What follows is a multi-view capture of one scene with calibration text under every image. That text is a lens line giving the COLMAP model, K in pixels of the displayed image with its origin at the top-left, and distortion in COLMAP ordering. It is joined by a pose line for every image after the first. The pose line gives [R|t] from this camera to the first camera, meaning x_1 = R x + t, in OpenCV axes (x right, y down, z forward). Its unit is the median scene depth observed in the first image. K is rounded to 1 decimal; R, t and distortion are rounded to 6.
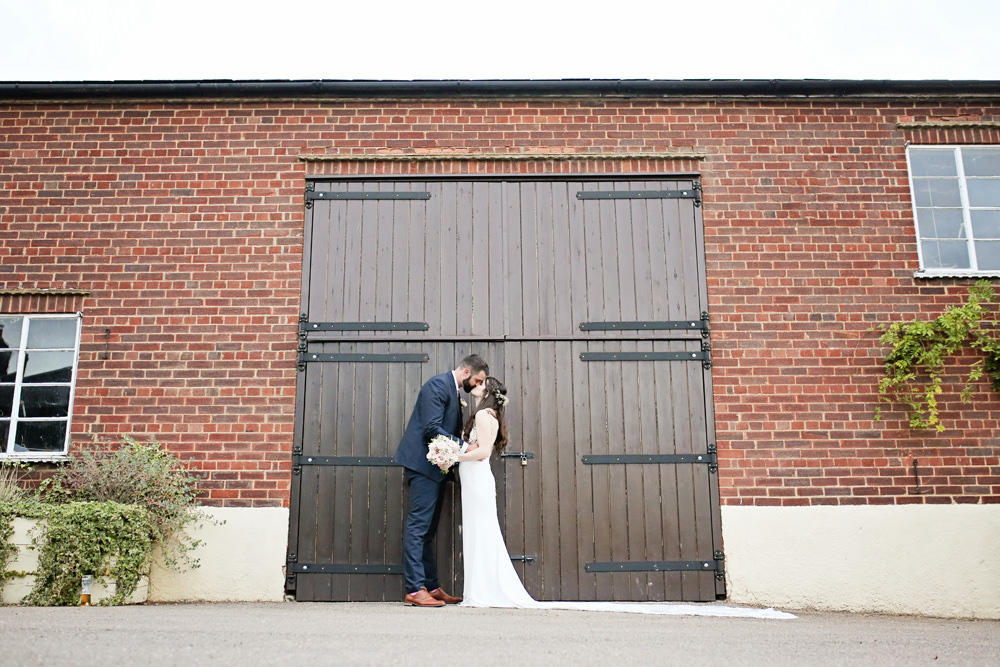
lens RADIAL K [[1120.4, 0, 498.6], [0, 1120.4, 330.9], [0, 0, 1]] dist [-0.026185, 0.000000]
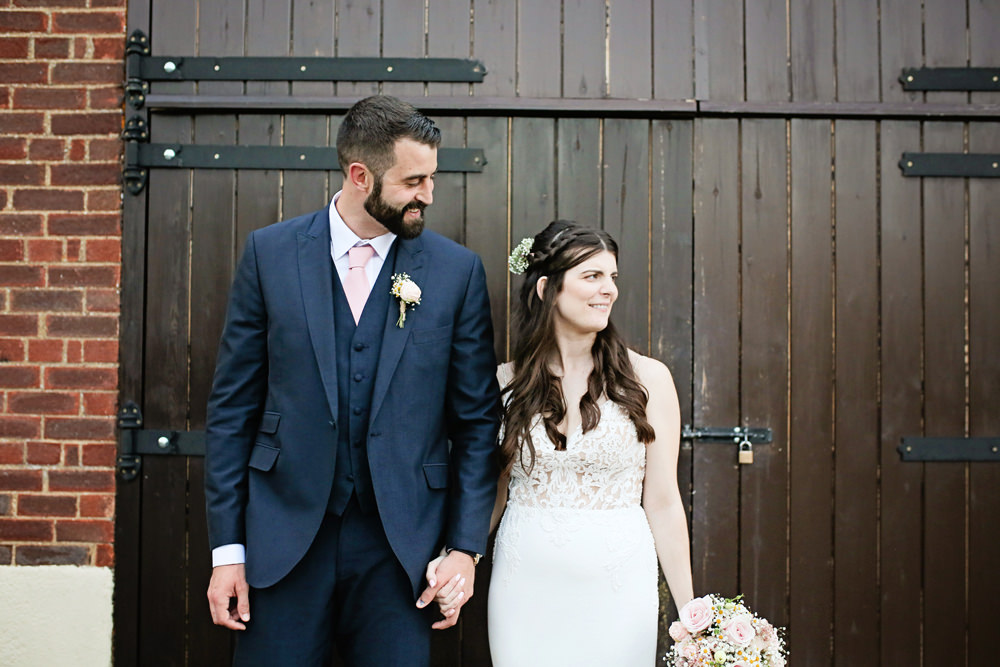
lens RADIAL K [[1120.4, 0, 501.6], [0, 1120.4, 337.6], [0, 0, 1]] dist [-0.026185, 0.000000]
pose [[0.999892, 0.014723, 0.000145, -0.056555], [-0.014315, 0.969769, 0.243605, -0.008896], [0.003446, -0.243581, 0.969874, 0.636631]]
